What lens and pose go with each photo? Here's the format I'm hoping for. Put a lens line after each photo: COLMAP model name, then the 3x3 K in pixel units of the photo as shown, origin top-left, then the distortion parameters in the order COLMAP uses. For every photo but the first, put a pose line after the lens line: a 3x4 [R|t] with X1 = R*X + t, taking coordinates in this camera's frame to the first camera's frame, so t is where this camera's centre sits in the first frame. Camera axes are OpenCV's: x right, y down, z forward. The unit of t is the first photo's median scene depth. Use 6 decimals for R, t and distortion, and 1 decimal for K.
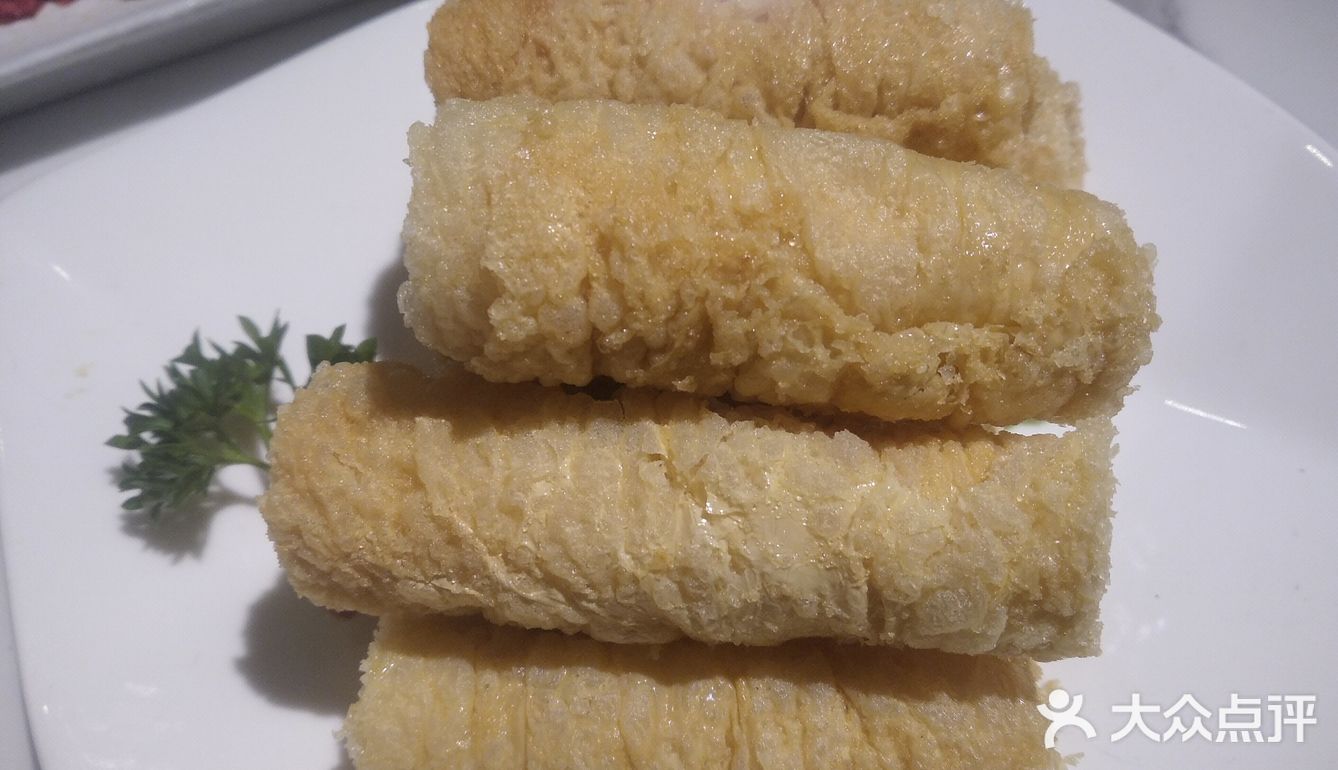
lens RADIAL K [[1086.8, 0, 669.7], [0, 1086.8, 423.5], [0, 0, 1]] dist [-0.049301, -0.008646]
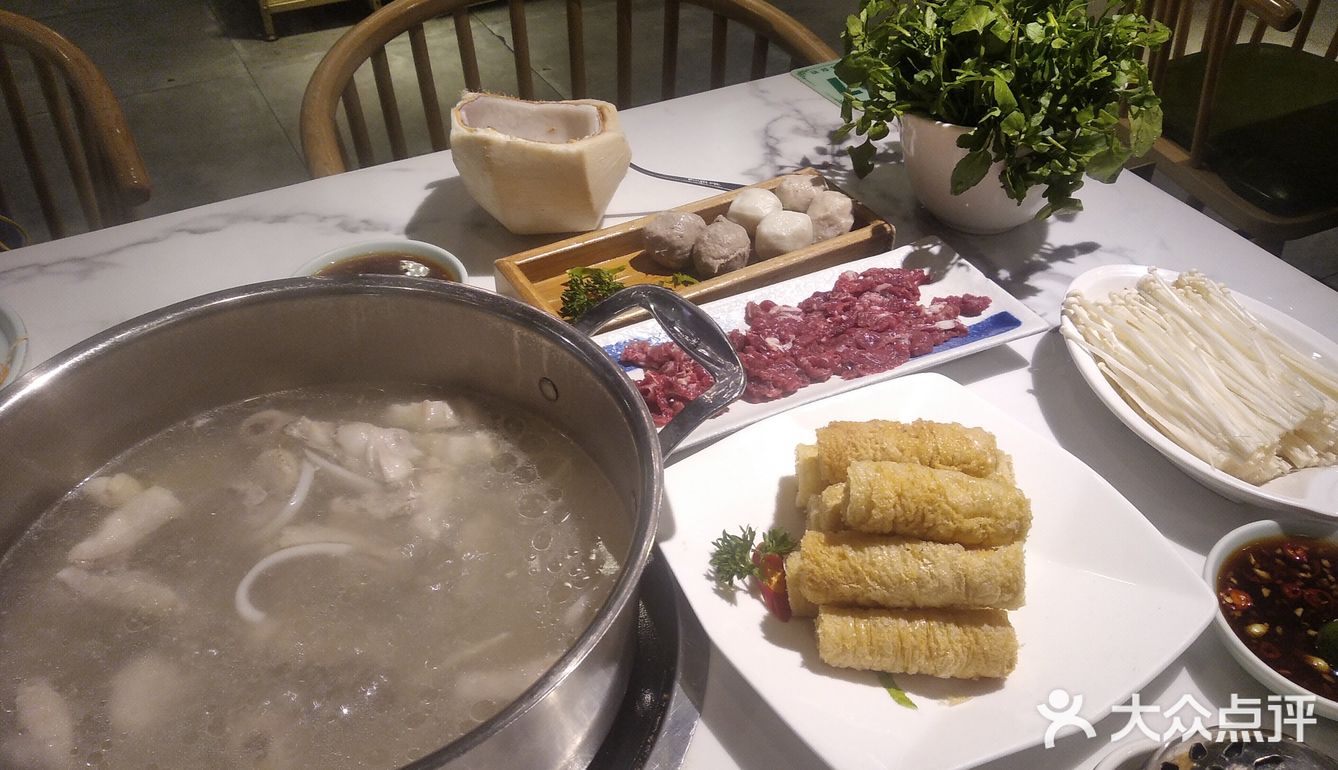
lens RADIAL K [[1086.8, 0, 669.7], [0, 1086.8, 423.5], [0, 0, 1]] dist [-0.049301, -0.008646]
pose [[0.999399, 0.021462, 0.027236, -0.999958], [-0.012484, 0.955468, -0.294830, 0.762686], [-0.032350, 0.294313, 0.955162, -2.862013]]
